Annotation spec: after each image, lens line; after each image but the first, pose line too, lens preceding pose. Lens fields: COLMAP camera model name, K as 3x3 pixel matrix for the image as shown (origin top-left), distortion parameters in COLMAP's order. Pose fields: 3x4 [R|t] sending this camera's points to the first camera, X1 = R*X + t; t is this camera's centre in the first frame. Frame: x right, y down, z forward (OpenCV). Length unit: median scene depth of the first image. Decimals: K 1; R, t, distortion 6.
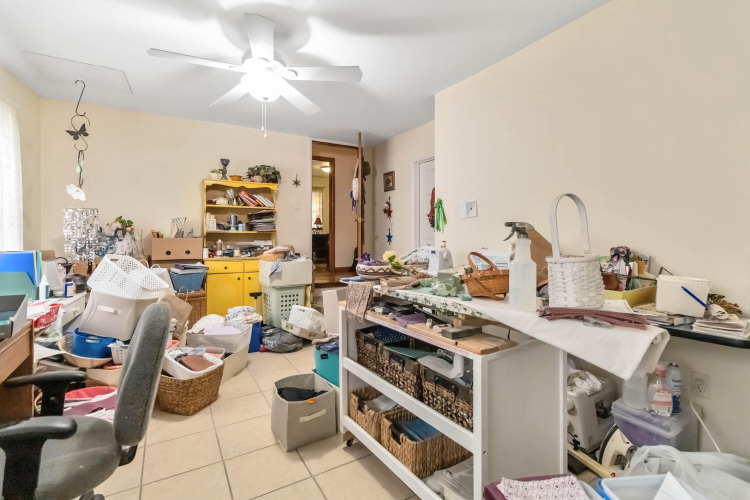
lens RADIAL K [[348.8, 0, 377.3], [0, 348.8, 239.3], [0, 0, 1]] dist [0.001949, 0.000186]
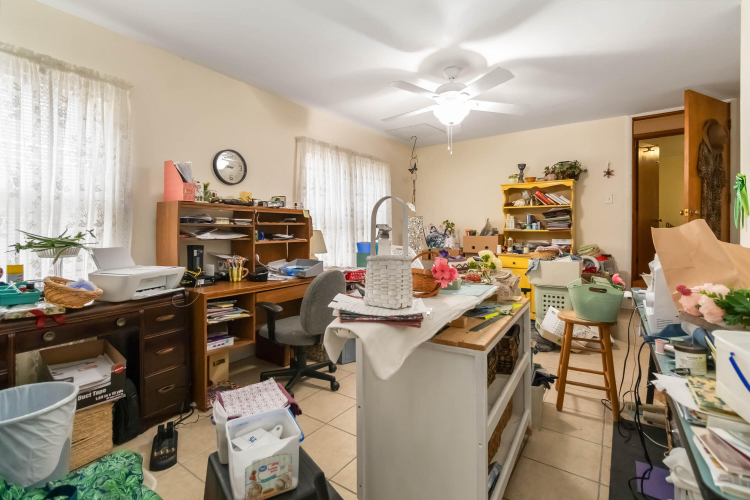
lens RADIAL K [[348.8, 0, 377.3], [0, 348.8, 239.3], [0, 0, 1]] dist [0.001949, 0.000186]
pose [[0.421636, 0.016730, -0.906611, 0.364822], [-0.009218, 0.999857, 0.014163, -0.005242], [0.906718, 0.002385, 0.421730, 0.130467]]
